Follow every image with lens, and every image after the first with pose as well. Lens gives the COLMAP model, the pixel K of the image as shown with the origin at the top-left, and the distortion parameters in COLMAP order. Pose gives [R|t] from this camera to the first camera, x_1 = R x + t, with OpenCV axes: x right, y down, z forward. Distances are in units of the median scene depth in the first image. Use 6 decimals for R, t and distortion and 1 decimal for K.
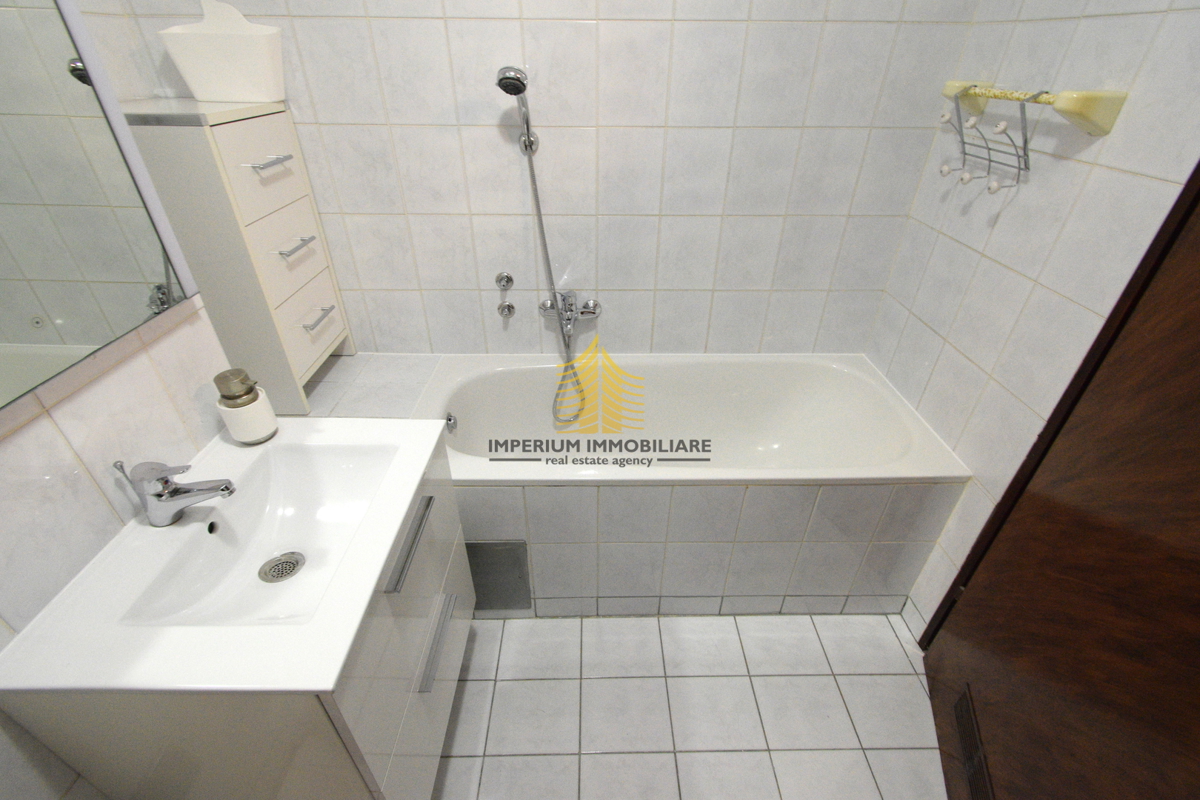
lens RADIAL K [[527.7, 0, 600.5], [0, 527.7, 400.8], [0, 0, 1]] dist [-0.003379, 0.000192]
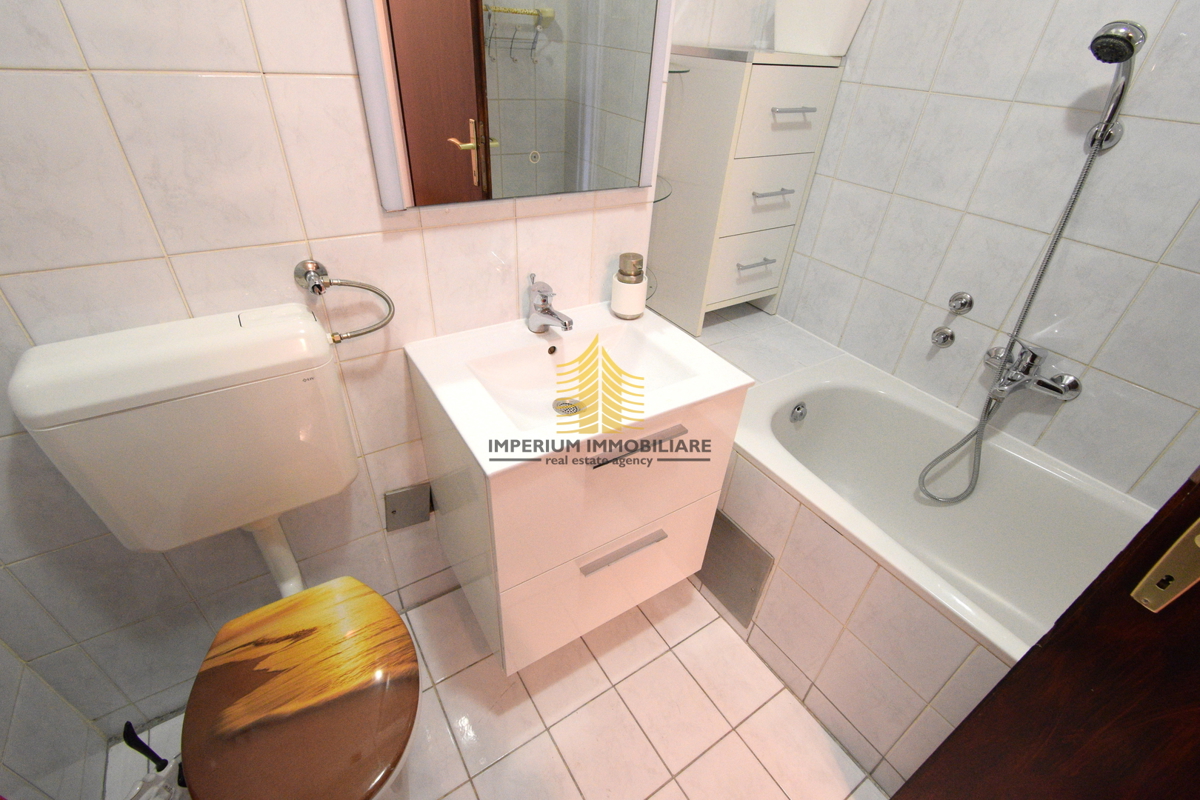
lens RADIAL K [[527.7, 0, 598.5], [0, 527.7, 400.4], [0, 0, 1]] dist [-0.003379, 0.000192]
pose [[0.533025, 0.499364, -0.683023, 0.164799], [-0.508497, 0.834273, 0.213118, 0.005917], [0.676251, 0.233718, 0.698613, 0.119710]]
